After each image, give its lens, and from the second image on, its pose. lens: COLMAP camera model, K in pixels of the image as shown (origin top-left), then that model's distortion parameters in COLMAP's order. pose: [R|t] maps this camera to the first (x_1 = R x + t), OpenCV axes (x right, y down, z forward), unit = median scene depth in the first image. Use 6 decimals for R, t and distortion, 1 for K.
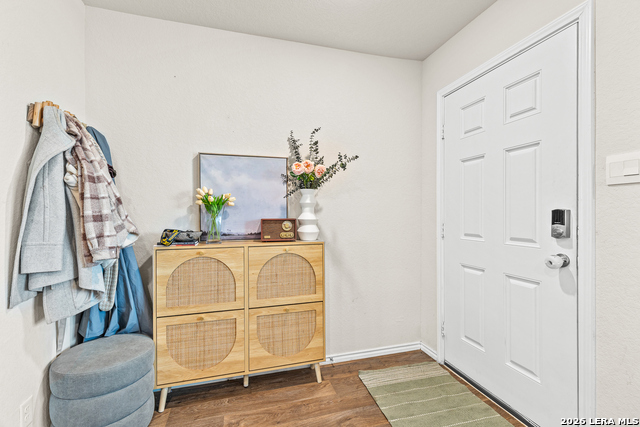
lens RADIAL K [[290.8, 0, 320.7], [0, 290.8, 214.2], [0, 0, 1]] dist [0.002561, 0.000510]
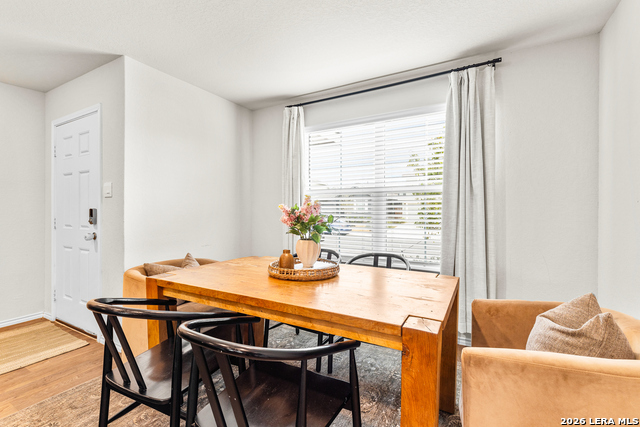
lens RADIAL K [[290.8, 0, 320.6], [0, 290.8, 209.6], [0, 0, 1]] dist [0.002561, 0.000510]
pose [[0.712424, 0.003595, 0.701740, 0.399576], [0.002149, 0.999971, -0.007305, 0.004503], [-0.701746, 0.006712, 0.712396, -0.991830]]
